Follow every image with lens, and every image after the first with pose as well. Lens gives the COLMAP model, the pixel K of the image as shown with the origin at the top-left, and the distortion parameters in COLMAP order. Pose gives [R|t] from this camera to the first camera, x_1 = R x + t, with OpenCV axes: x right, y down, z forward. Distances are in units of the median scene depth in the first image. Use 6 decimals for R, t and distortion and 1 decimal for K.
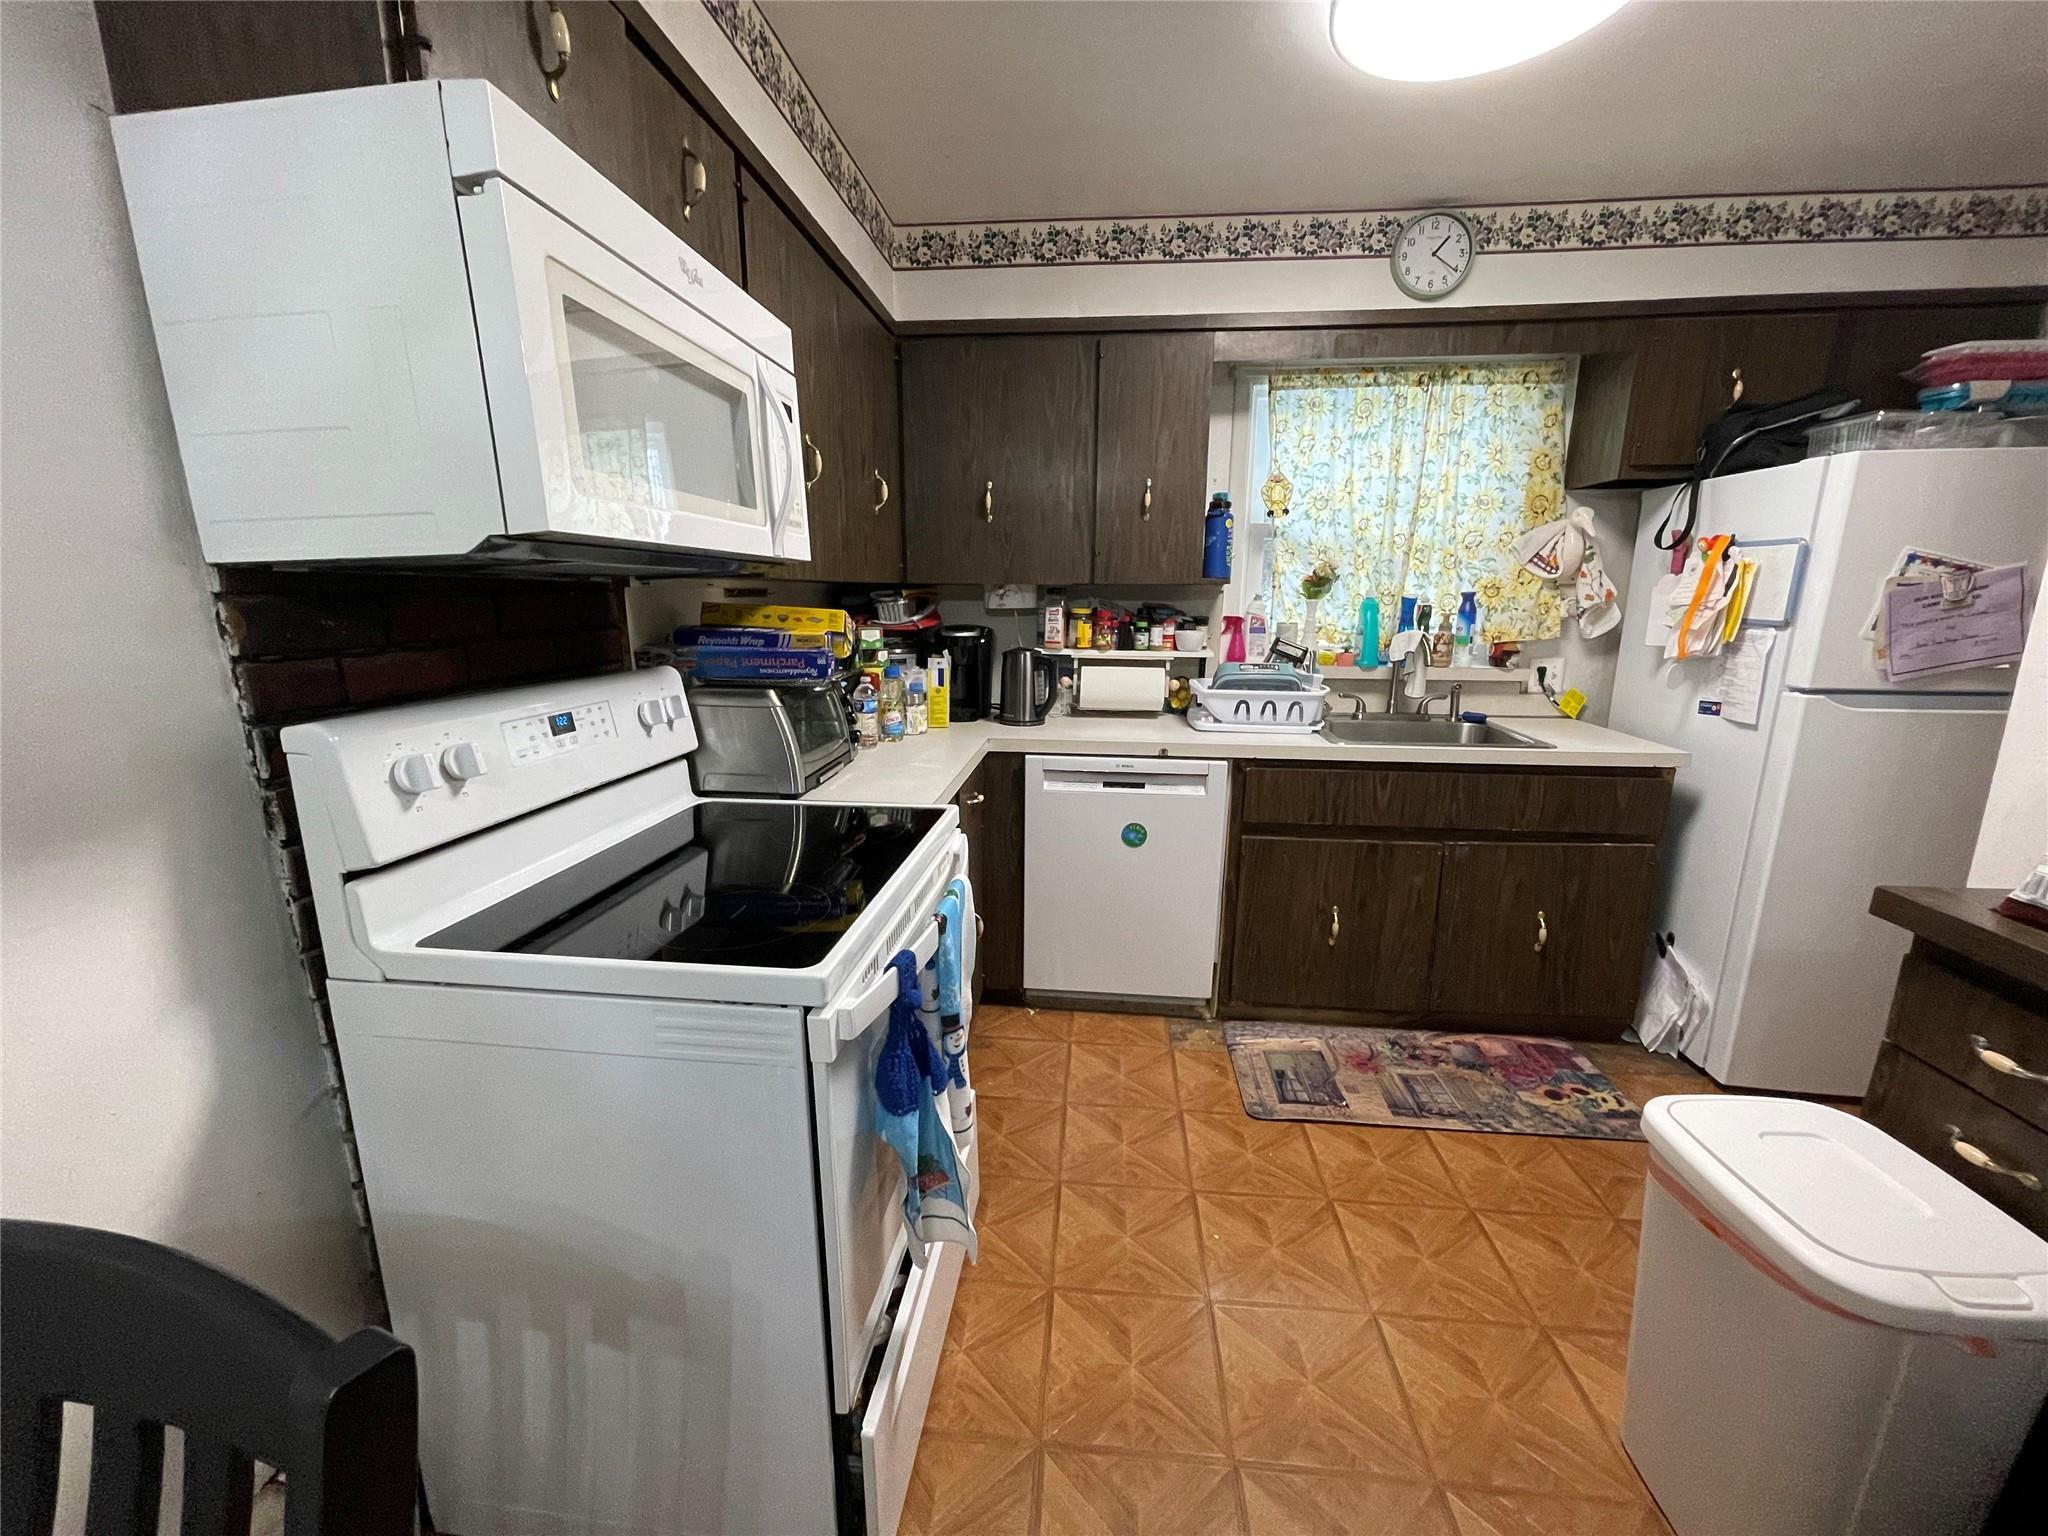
lens RADIAL K [[823.8, 0, 1024.4], [0, 823.8, 771.1], [0, 0, 1]] dist [0.002583, -0.000935]
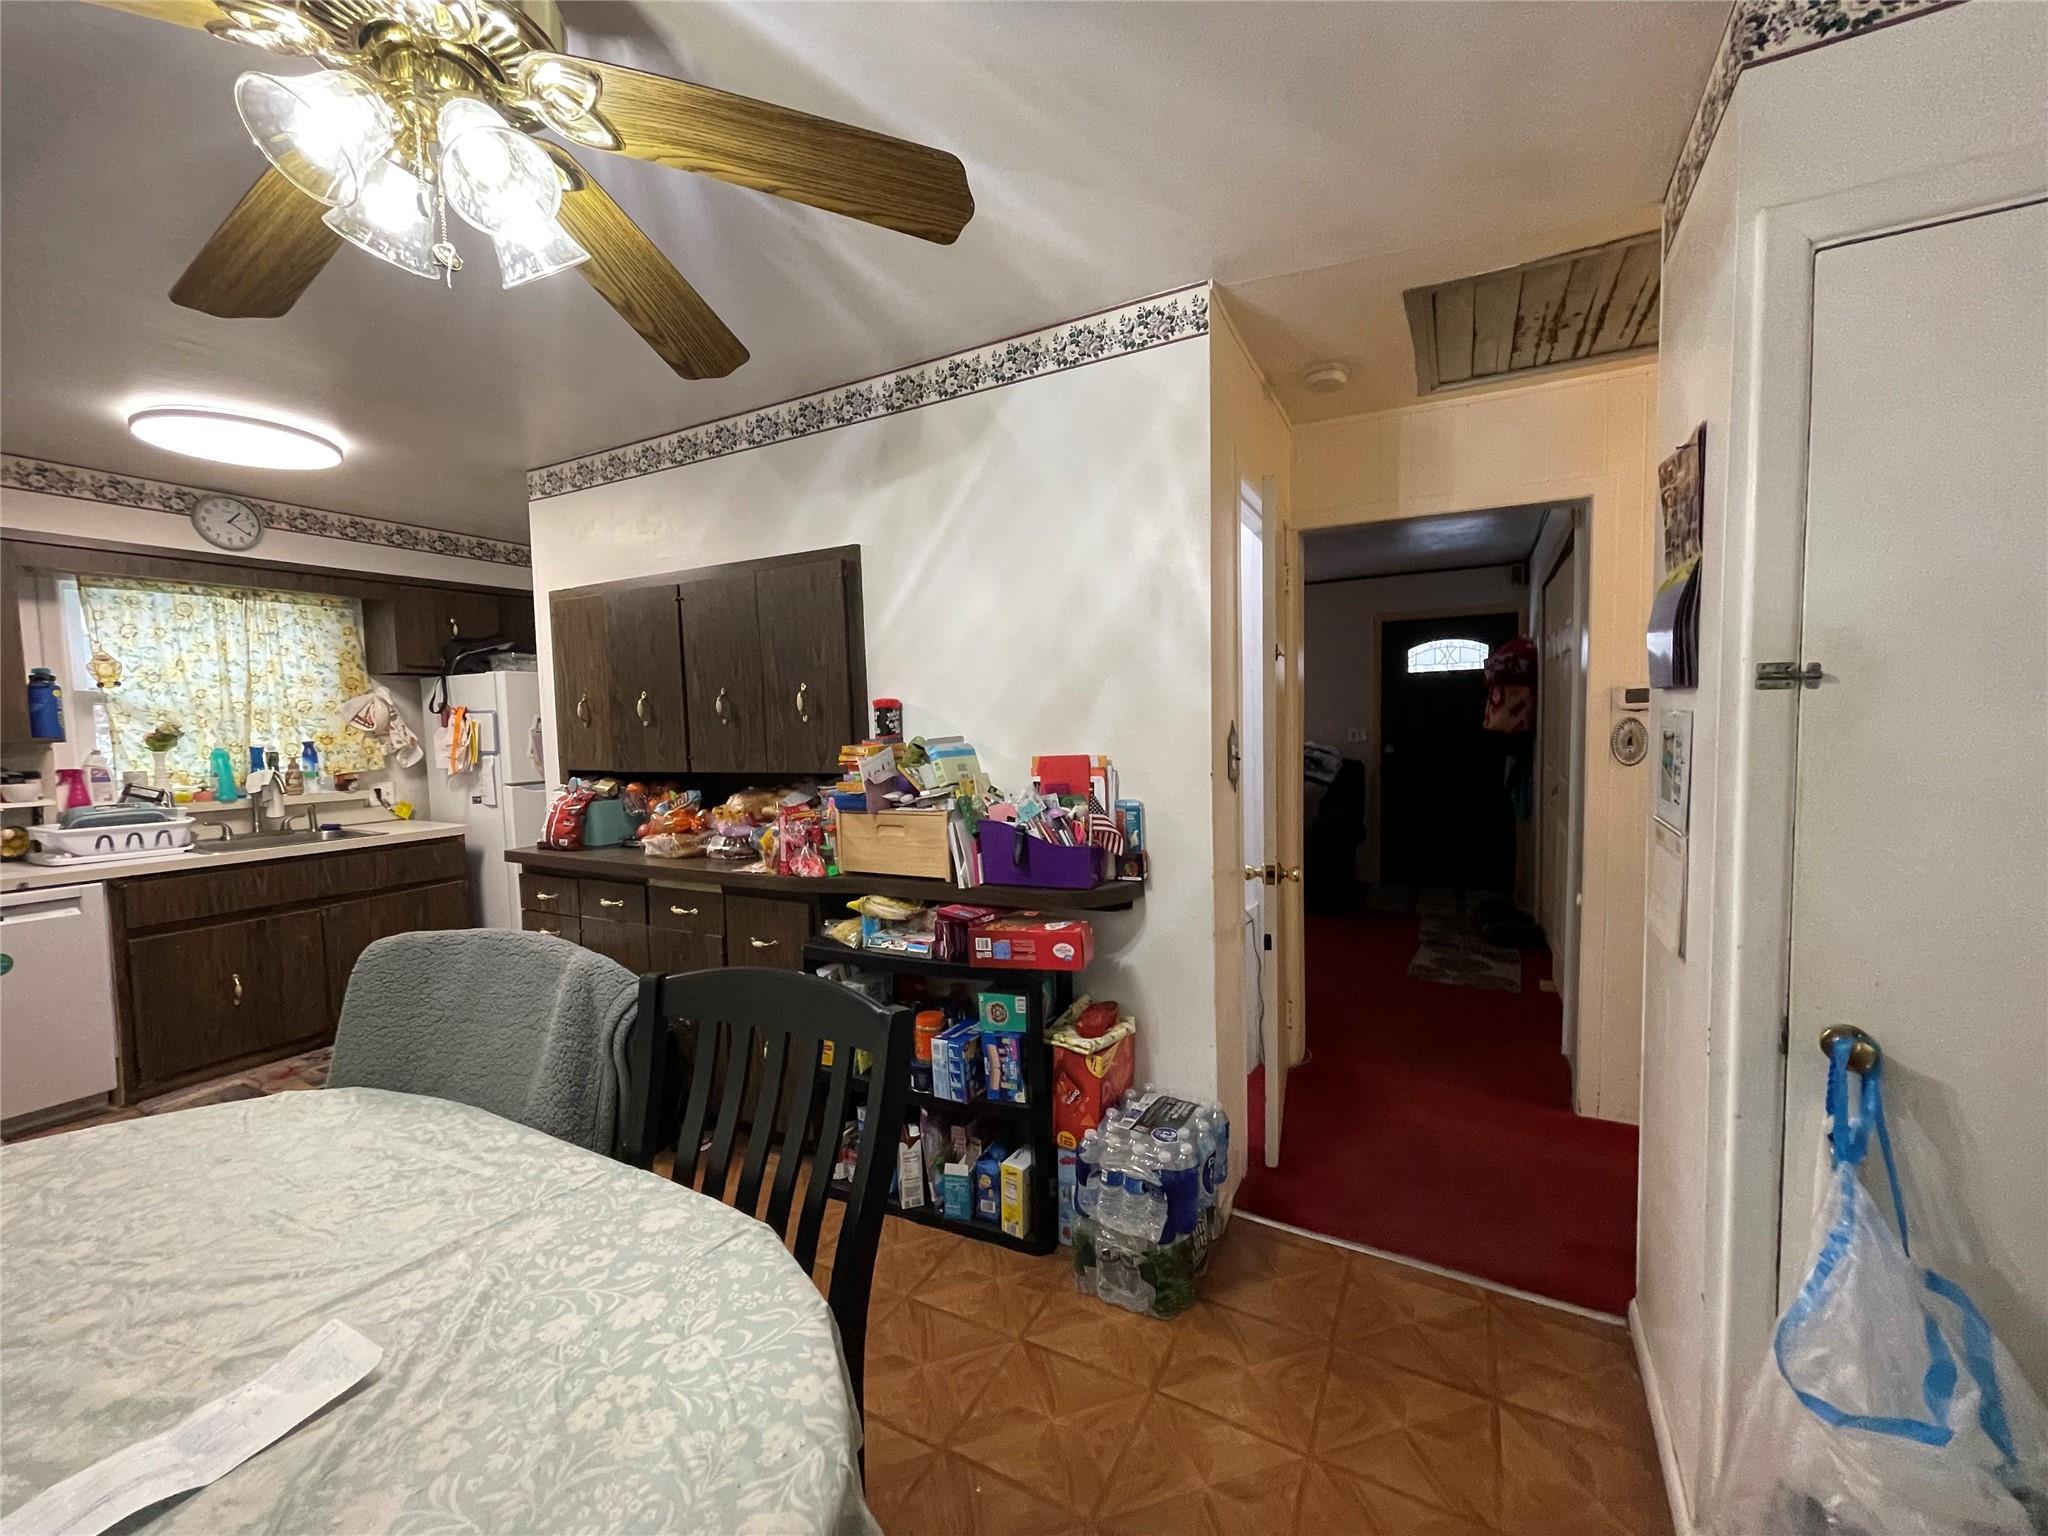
lens RADIAL K [[823.8, 0, 1029.0], [0, 823.8, 771.6], [0, 0, 1]] dist [0.002583, -0.000935]
pose [[0.380448, -0.070616, 0.922102, -0.312564], [0.222721, 0.974730, -0.017246, 0.138852], [-0.897583, 0.211933, 0.386562, -0.675099]]
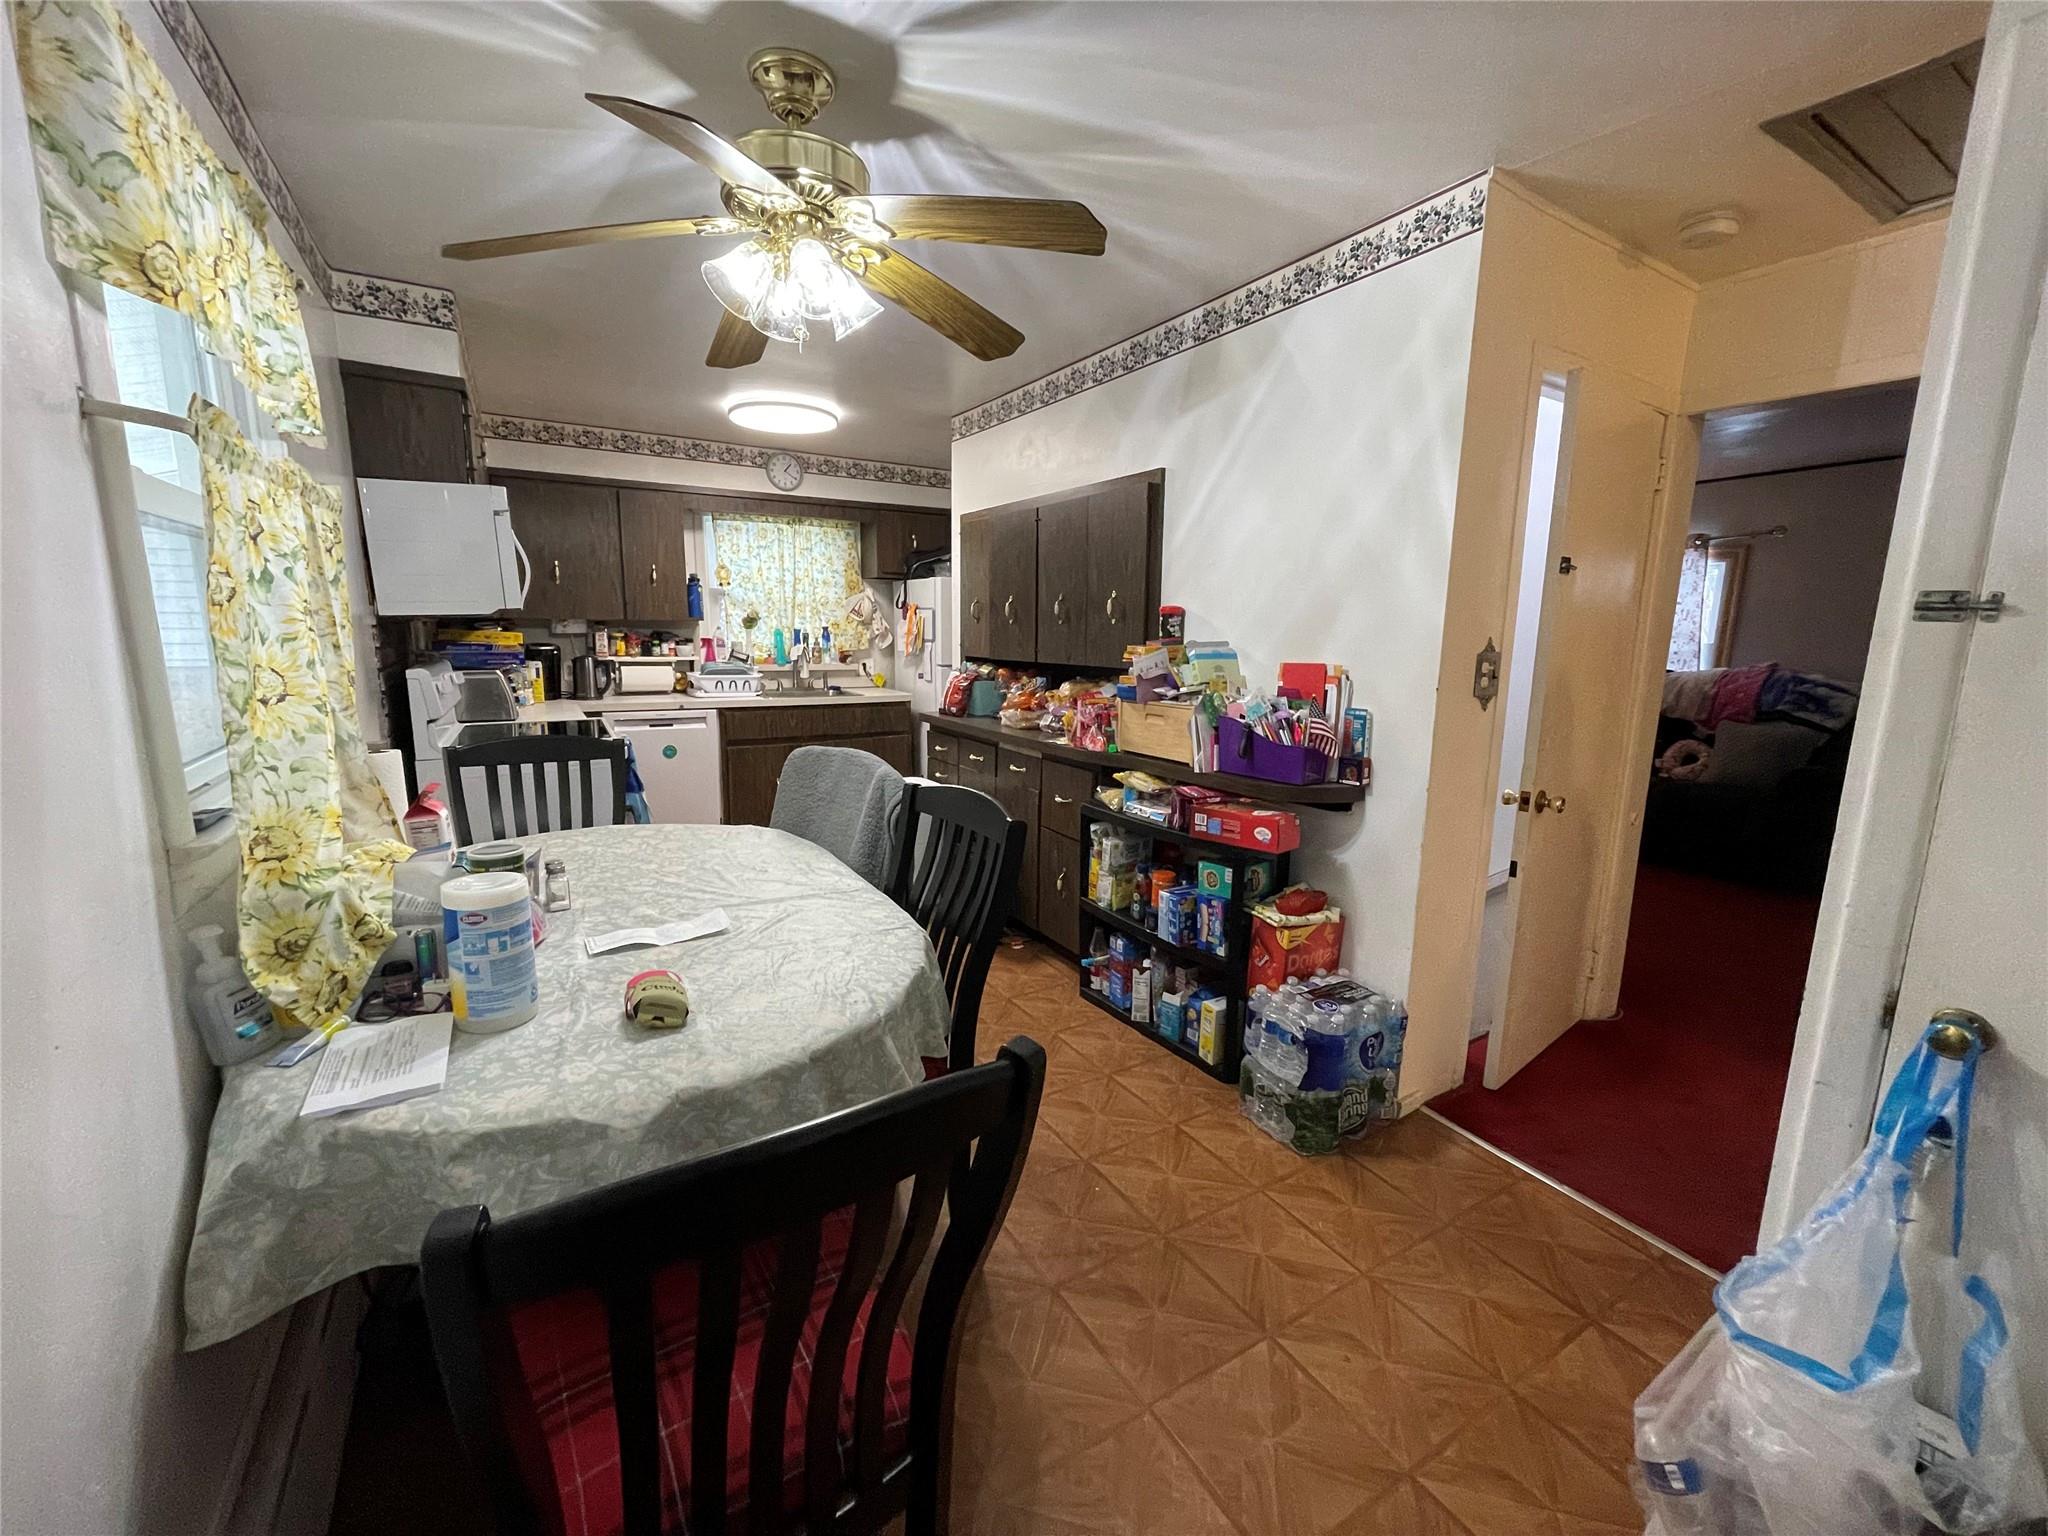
lens RADIAL K [[823.8, 0, 1029.8], [0, 823.8, 767.8], [0, 0, 1]] dist [0.002583, -0.000935]
pose [[0.792303, -0.094796, 0.602718, -0.322647], [0.118884, 0.992908, -0.000113, 0.192463], [-0.598433, 0.071743, 0.797954, -0.911806]]
